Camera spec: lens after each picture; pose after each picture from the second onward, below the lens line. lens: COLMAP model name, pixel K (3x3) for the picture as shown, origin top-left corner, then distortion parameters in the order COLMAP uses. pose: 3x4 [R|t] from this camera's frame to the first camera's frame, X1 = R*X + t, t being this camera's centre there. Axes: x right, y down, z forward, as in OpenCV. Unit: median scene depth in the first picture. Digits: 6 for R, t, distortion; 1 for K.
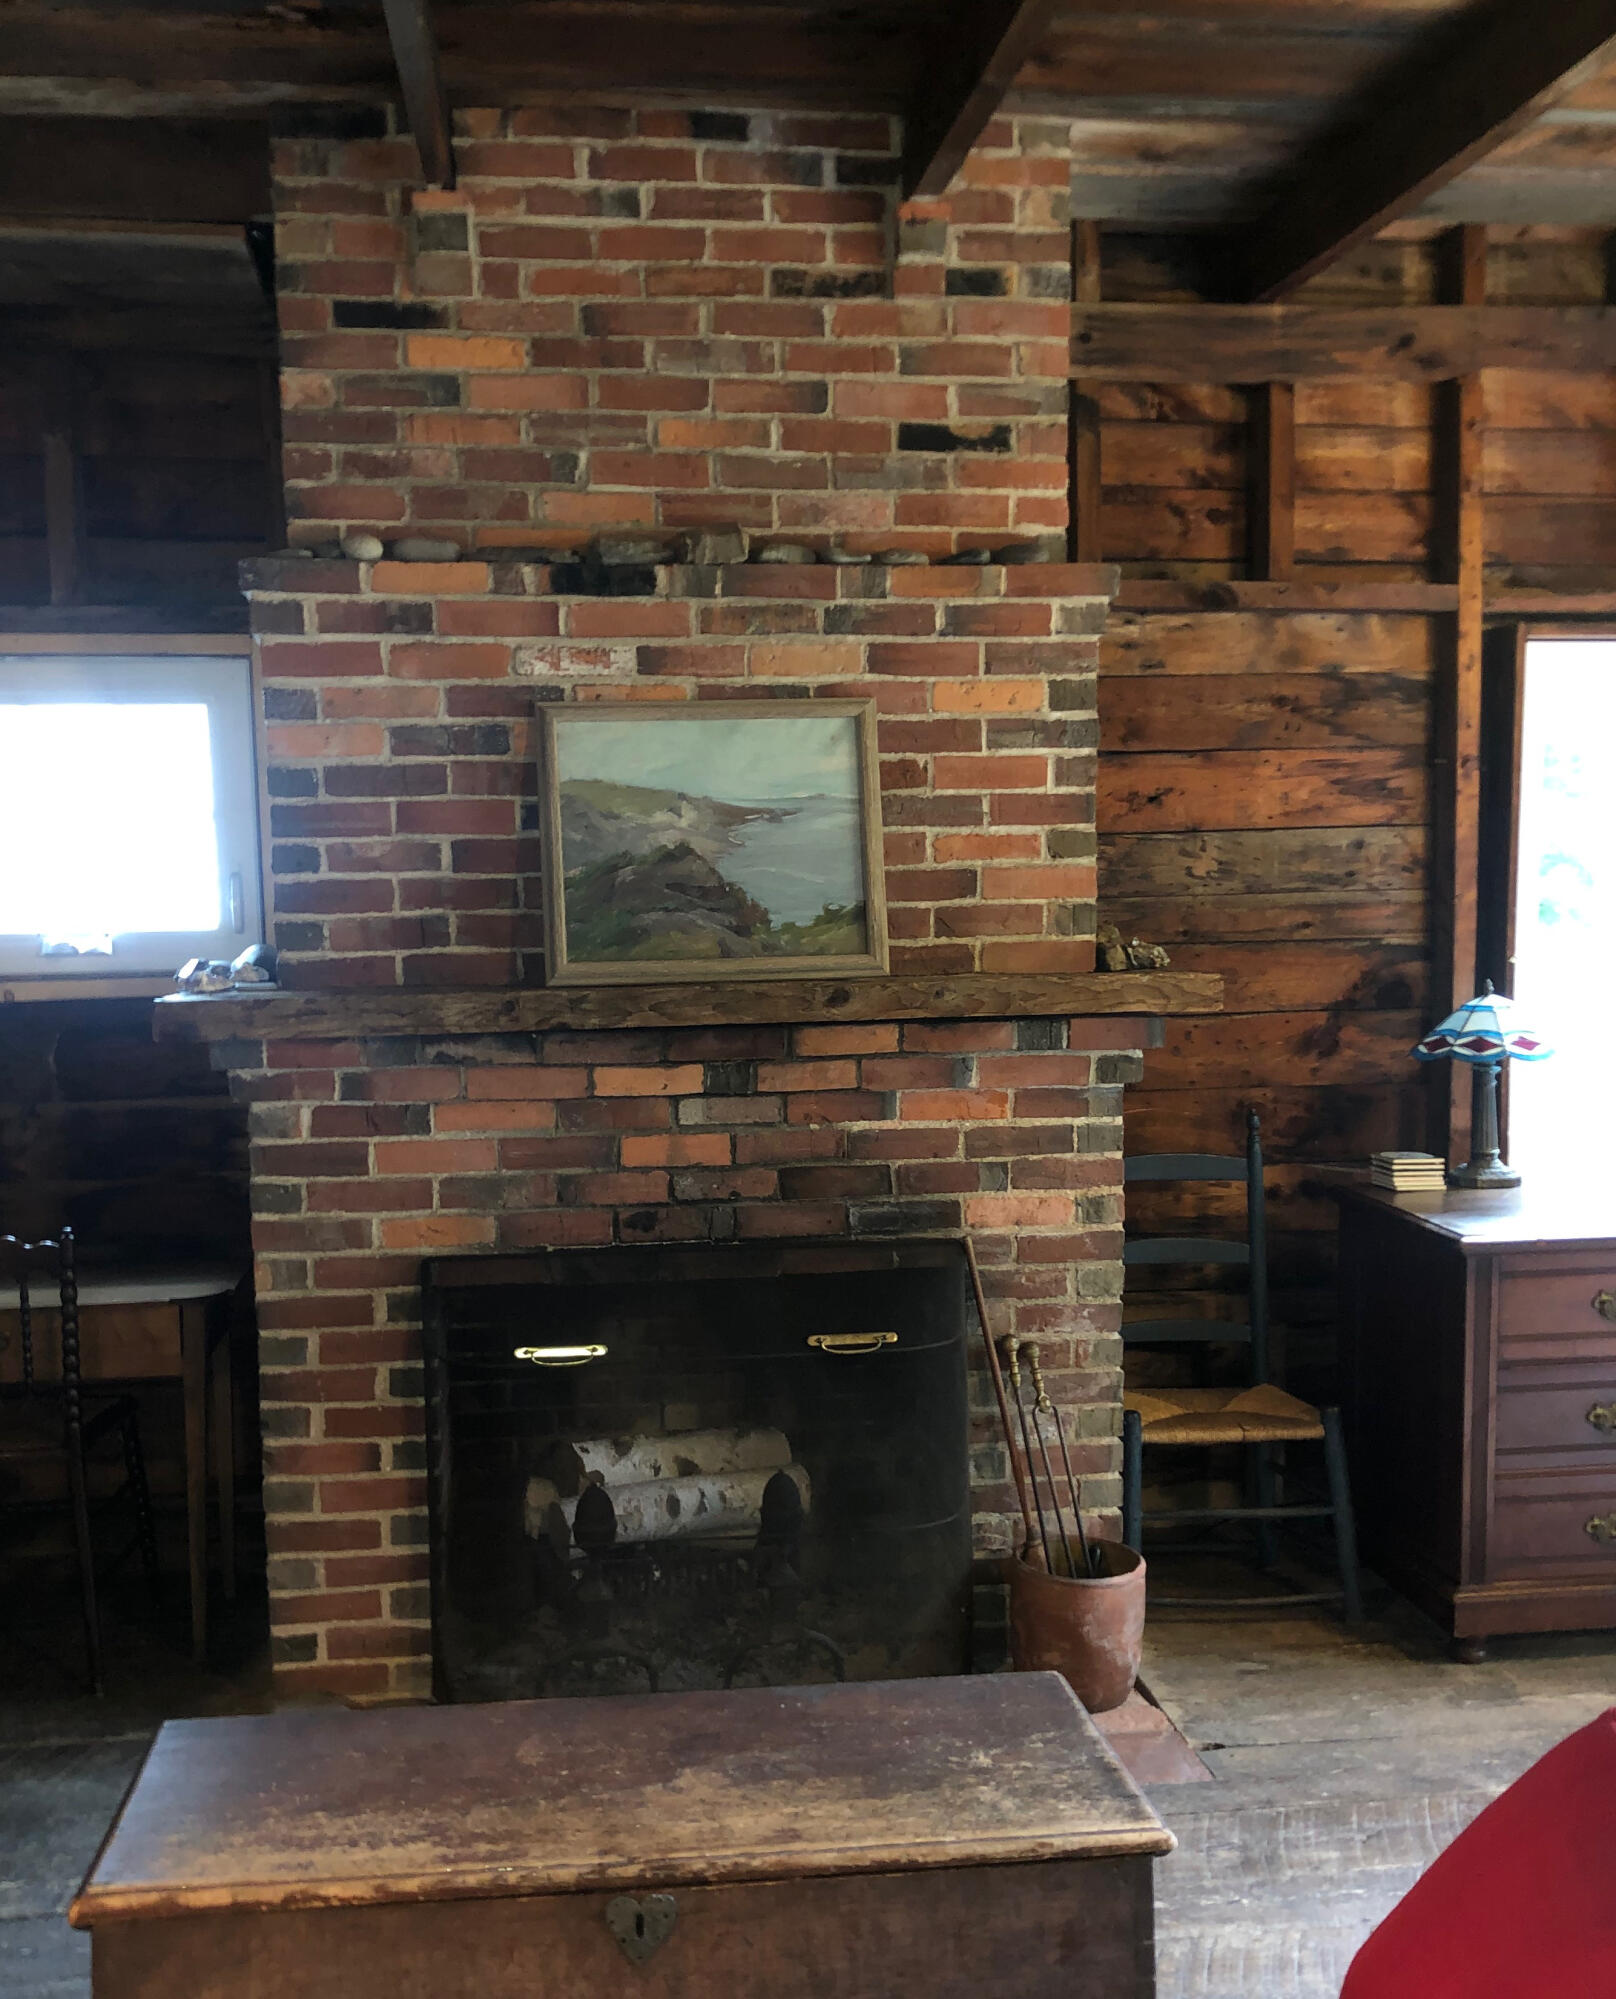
lens RADIAL K [[1895.1, 0, 808.0], [0, 1895.1, 999.5], [0, 0, 1]] dist [0.066842, -0.167731]
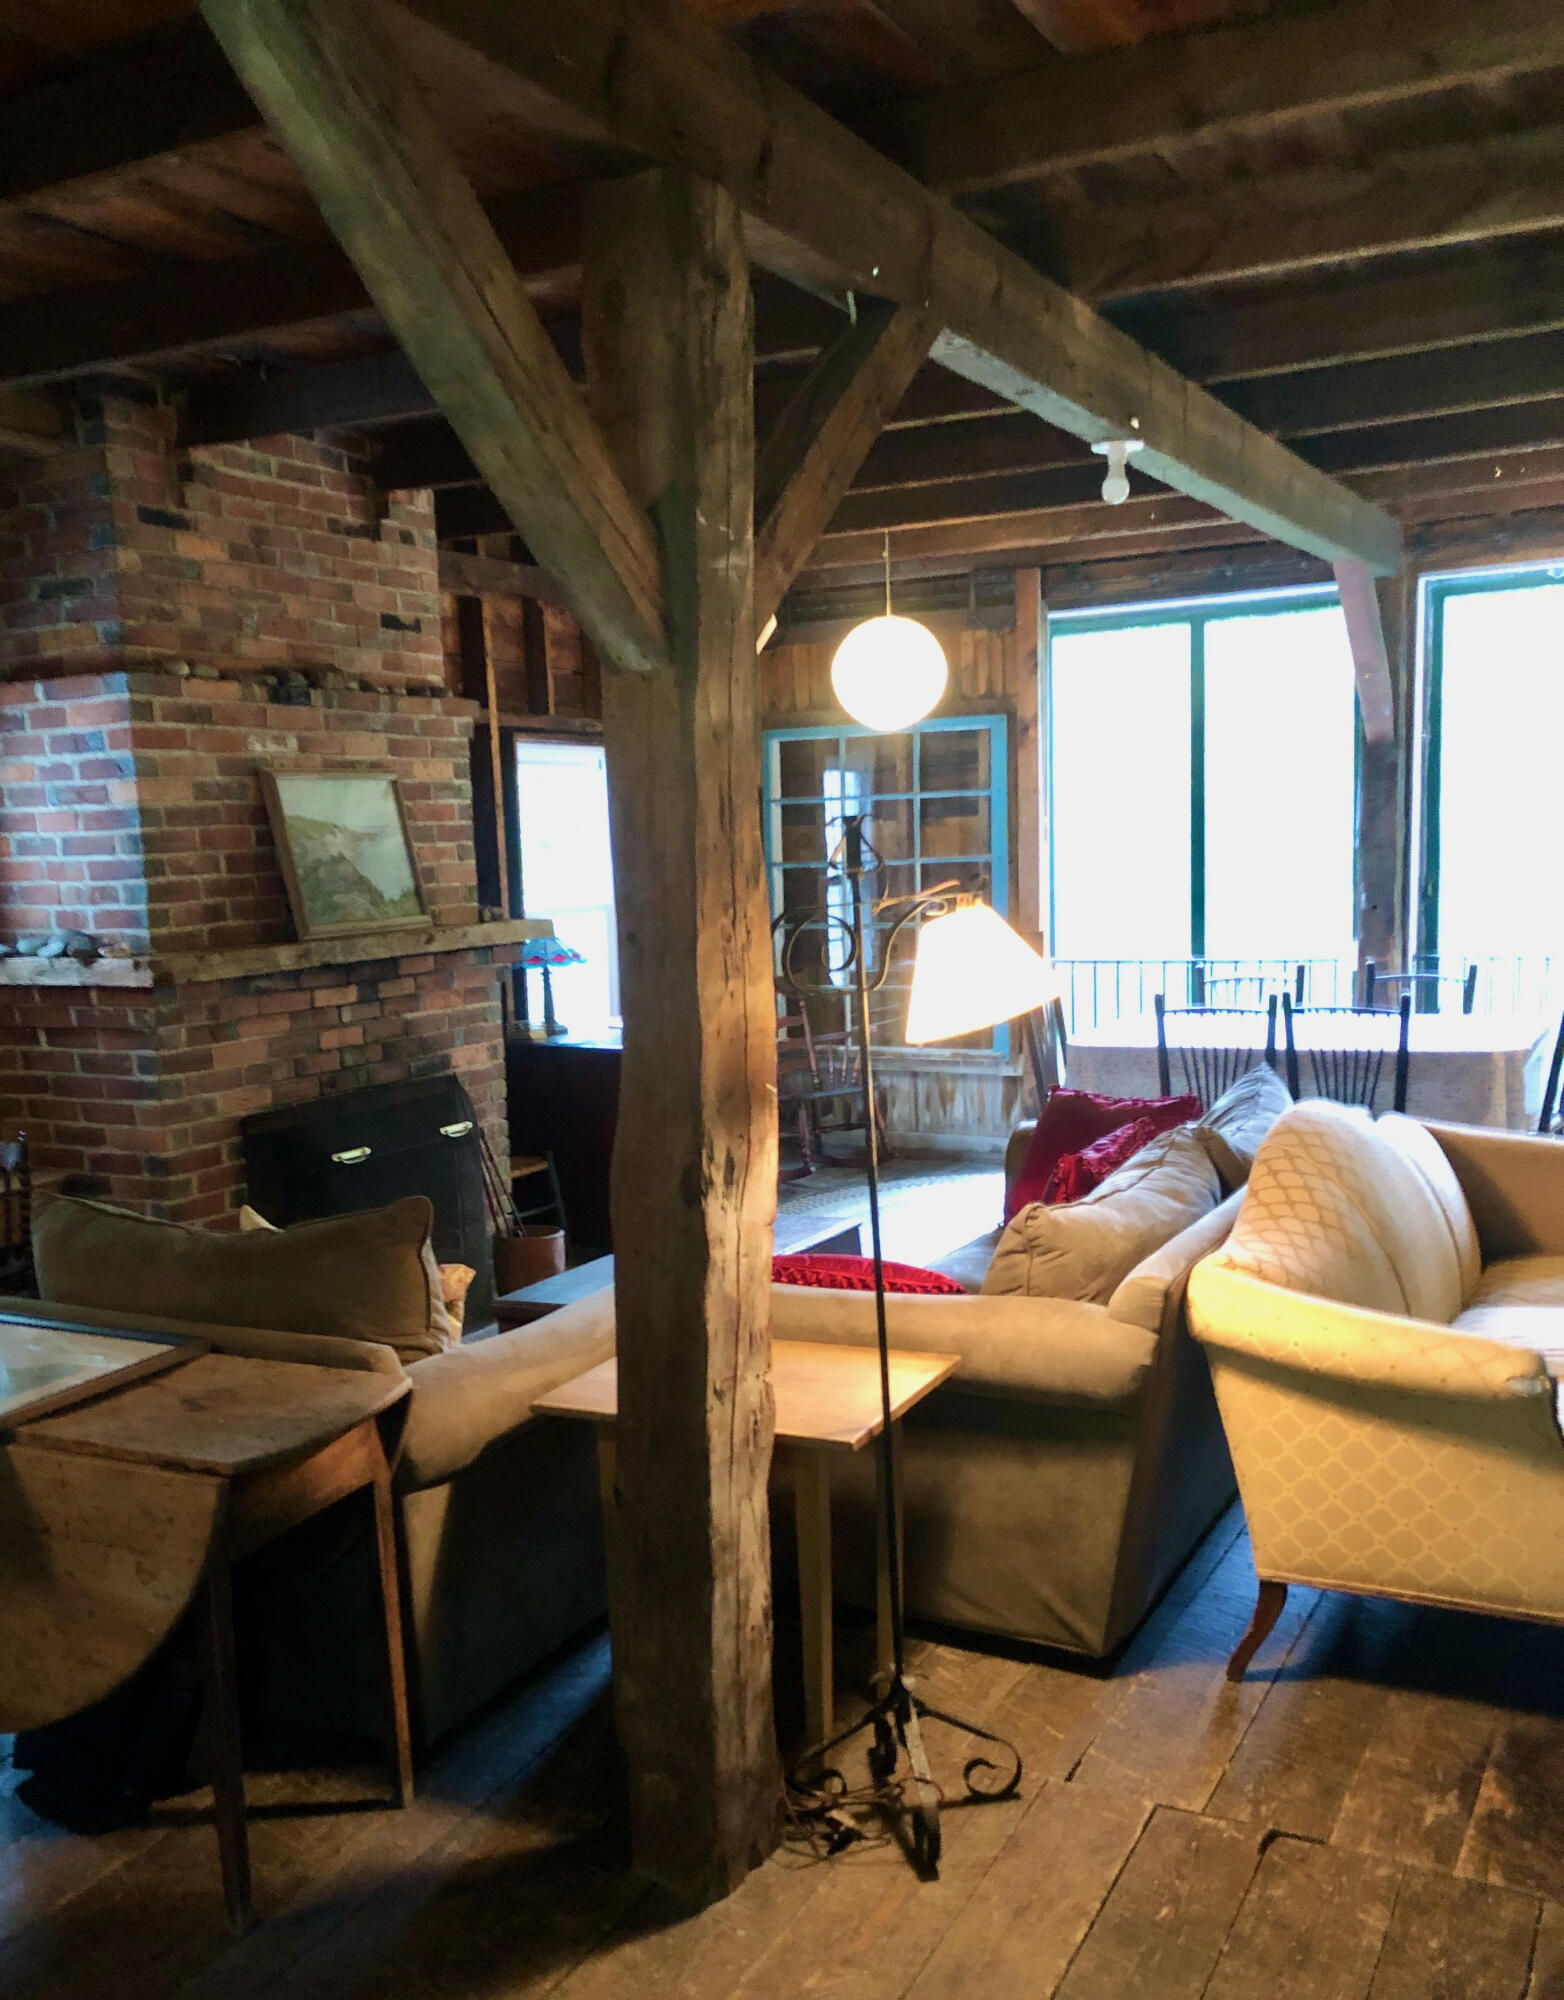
lens RADIAL K [[1872.7, 0, 782.0], [0, 1872.7, 1000.0], [0, 0, 1]] dist [-0.007634, -0.005296]
pose [[0.556771, -0.077831, 0.827012, -1.223105], [0.092657, 0.995207, 0.031280, 0.030887], [-0.825482, 0.059213, 0.561314, -0.248053]]
